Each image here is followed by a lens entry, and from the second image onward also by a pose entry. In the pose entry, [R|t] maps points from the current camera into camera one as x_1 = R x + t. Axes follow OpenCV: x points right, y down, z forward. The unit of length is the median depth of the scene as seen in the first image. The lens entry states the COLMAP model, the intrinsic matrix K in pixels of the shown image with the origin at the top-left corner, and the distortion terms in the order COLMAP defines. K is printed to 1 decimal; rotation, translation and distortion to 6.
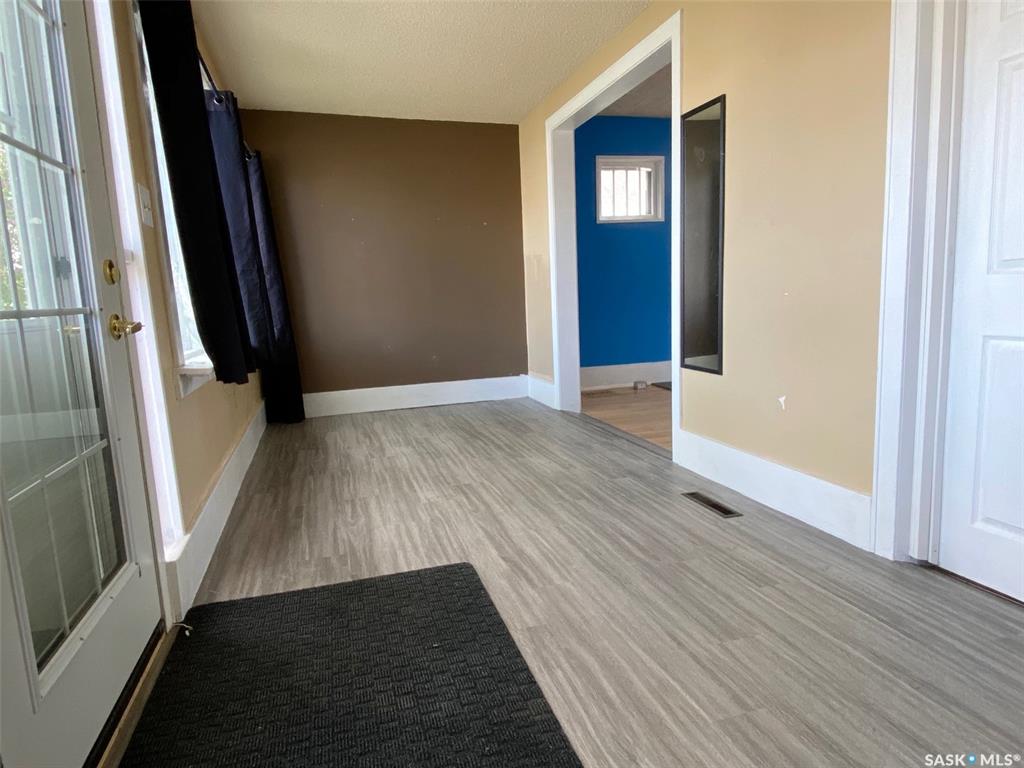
lens RADIAL K [[618.9, 0, 513.8], [0, 618.9, 383.4], [0, 0, 1]] dist [0.021594, -0.029108]
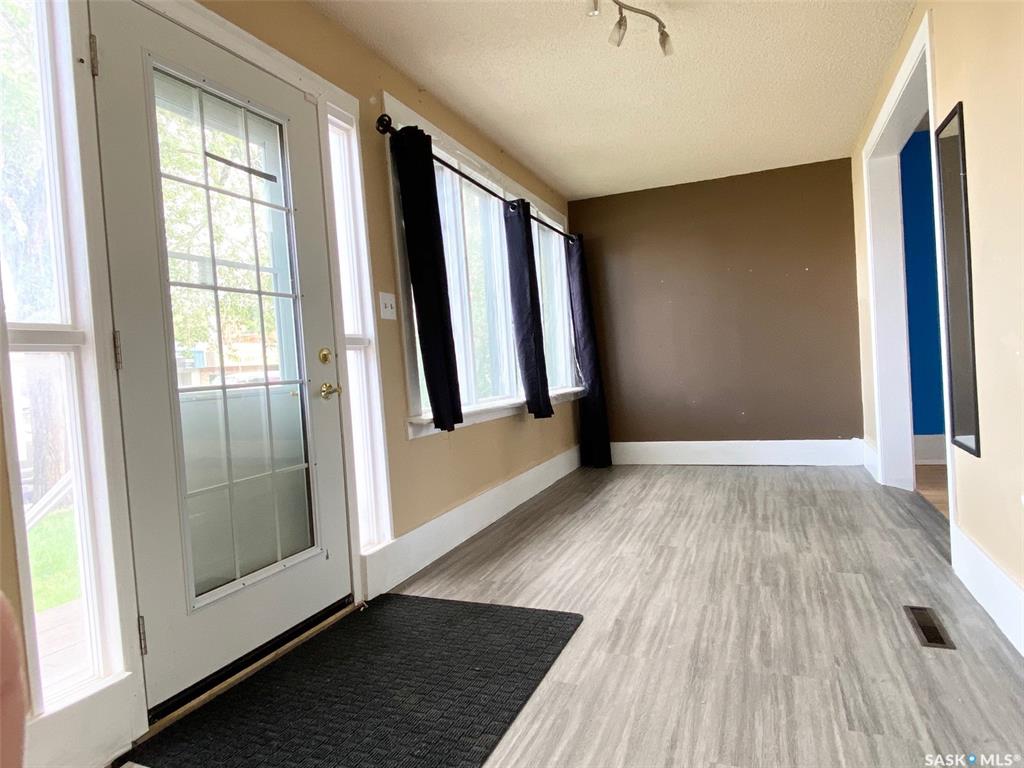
lens RADIAL K [[618.9, 0, 507.4], [0, 618.9, 378.1], [0, 0, 1]] dist [0.021594, -0.029108]
pose [[0.766805, 0.006799, -0.641844, 0.448426], [-0.060550, 0.996251, -0.061784, -0.034978], [0.639018, 0.086240, 0.764342, 0.067233]]
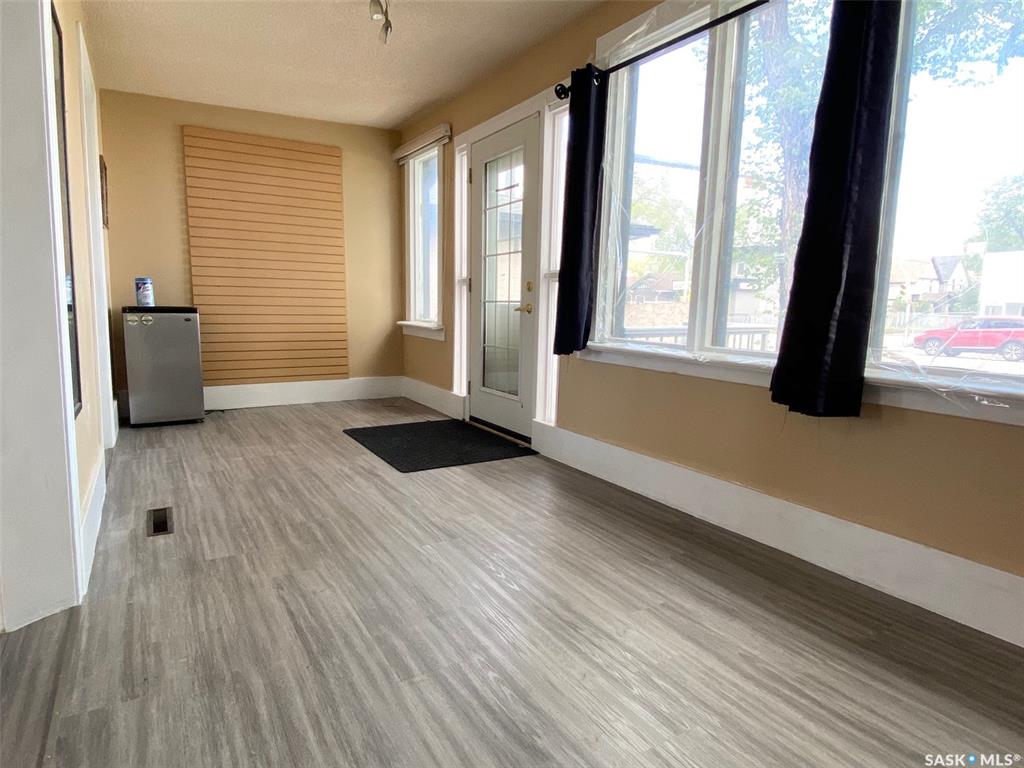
lens RADIAL K [[601.9, 0, 516.5], [0, 601.9, 383.8], [0, 0, 1]] dist [-0.021426, -0.006536]
pose [[-0.969199, 0.042332, -0.242614, 0.006163], [-0.027502, 0.960352, 0.277430, -0.292588], [0.244739, 0.275557, -0.929608, 2.101831]]
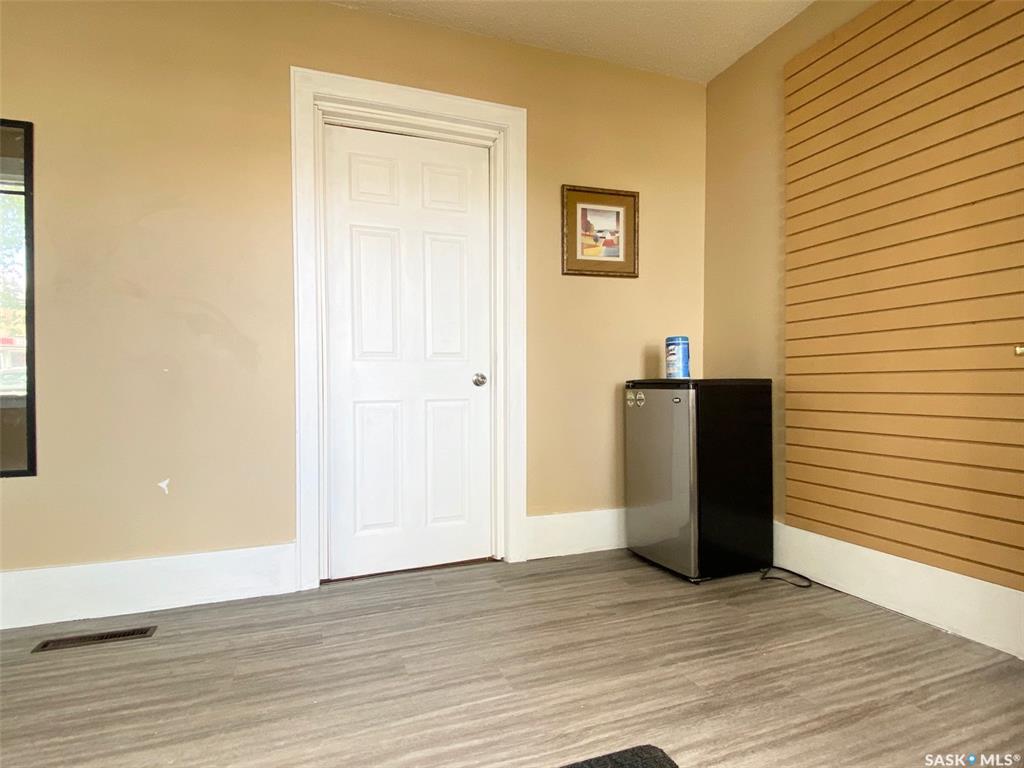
lens RADIAL K [[556.1, 0, 512.5], [0, 556.1, 380.1], [0, 0, 1]] dist [-0.018820, -0.002043]
pose [[-0.067785, 0.039032, 0.996936, -0.444990], [0.156289, 0.987314, -0.028028, -0.023495], [-0.985383, 0.153910, -0.073026, 0.546502]]
